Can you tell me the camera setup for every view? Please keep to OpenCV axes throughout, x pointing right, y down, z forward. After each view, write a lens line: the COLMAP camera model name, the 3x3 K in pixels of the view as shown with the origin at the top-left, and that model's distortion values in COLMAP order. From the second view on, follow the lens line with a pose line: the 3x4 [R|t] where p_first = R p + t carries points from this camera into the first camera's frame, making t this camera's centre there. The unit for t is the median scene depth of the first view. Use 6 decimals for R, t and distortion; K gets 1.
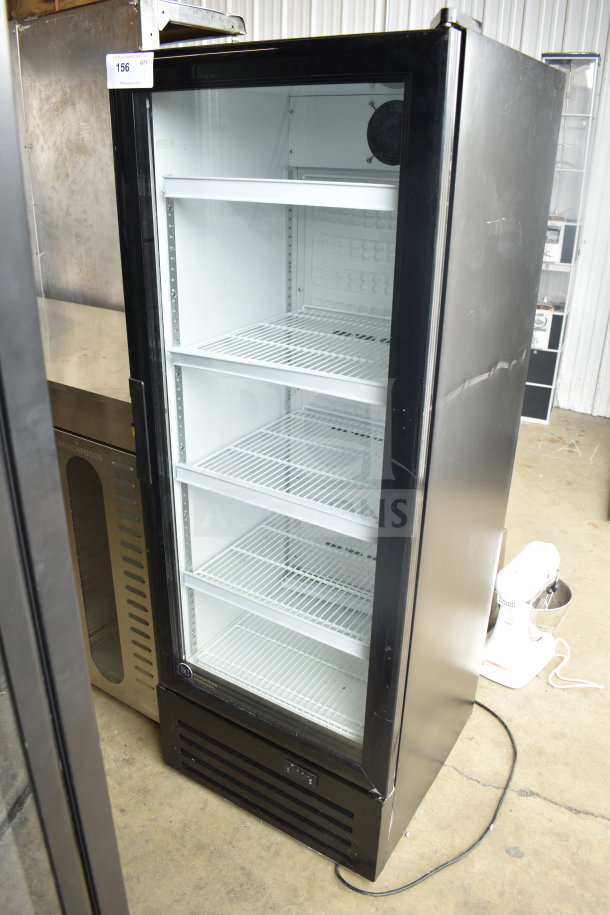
lens RADIAL K [[719.5, 0, 300.8], [0, 719.5, 468.9], [0, 0, 1]] dist [-0.078759, -0.002507]
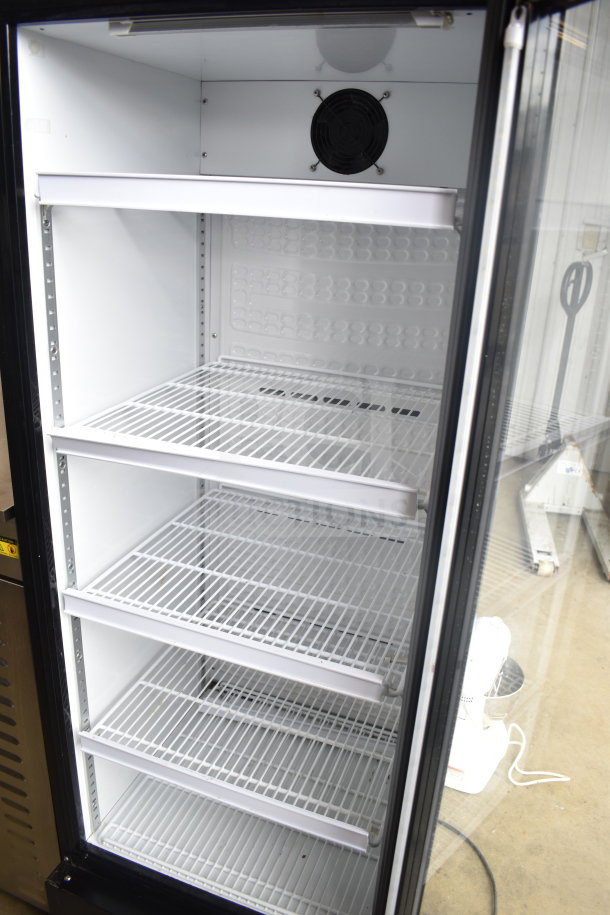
lens RADIAL K [[719.5, 0, 300.8], [0, 719.5, 468.9], [0, 0, 1]] dist [-0.078759, -0.002507]
pose [[0.979943, -0.041639, 0.194877, -0.070996], [0.050221, 0.997965, -0.039302, -0.078556], [-0.192844, 0.048301, 0.980040, 0.253506]]
